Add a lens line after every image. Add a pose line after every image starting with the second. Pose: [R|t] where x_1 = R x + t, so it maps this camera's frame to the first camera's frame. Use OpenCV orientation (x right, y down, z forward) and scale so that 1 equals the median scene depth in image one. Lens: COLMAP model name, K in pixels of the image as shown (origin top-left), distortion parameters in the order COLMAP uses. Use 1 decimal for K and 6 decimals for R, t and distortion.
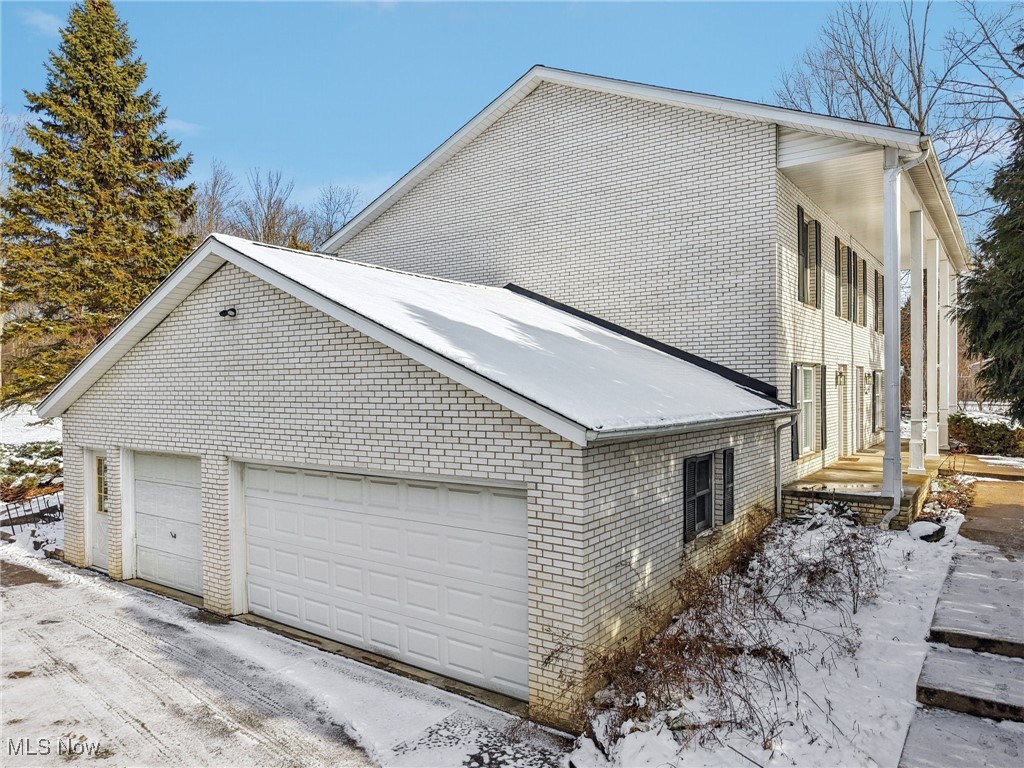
lens RADIAL K [[711.7, 0, 512.0], [0, 711.7, 384.0], [0, 0, 1]] dist [-0.000219, -0.004015]
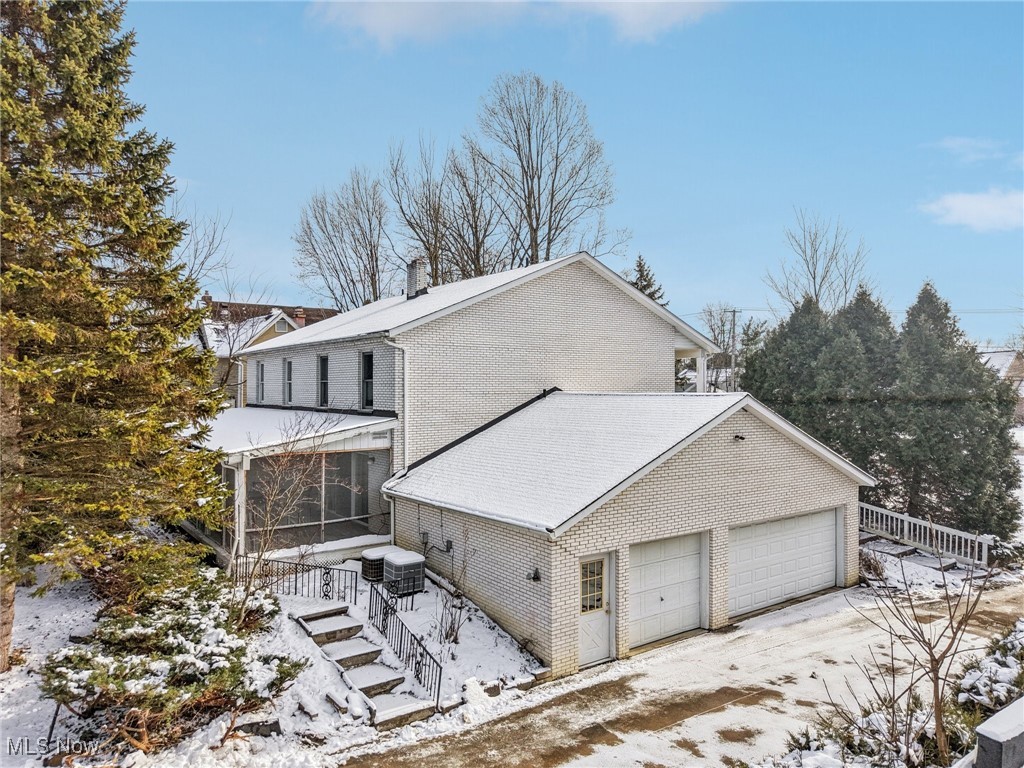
lens RADIAL K [[711.7, 0, 512.0], [0, 711.7, 384.0], [0, 0, 1]] dist [-0.000219, -0.004015]
pose [[0.293907, 0.008488, 0.955796, -2.461531], [-0.004183, 0.999962, -0.007594, -0.242719], [-0.955825, -0.001766, 0.293931, 1.169541]]
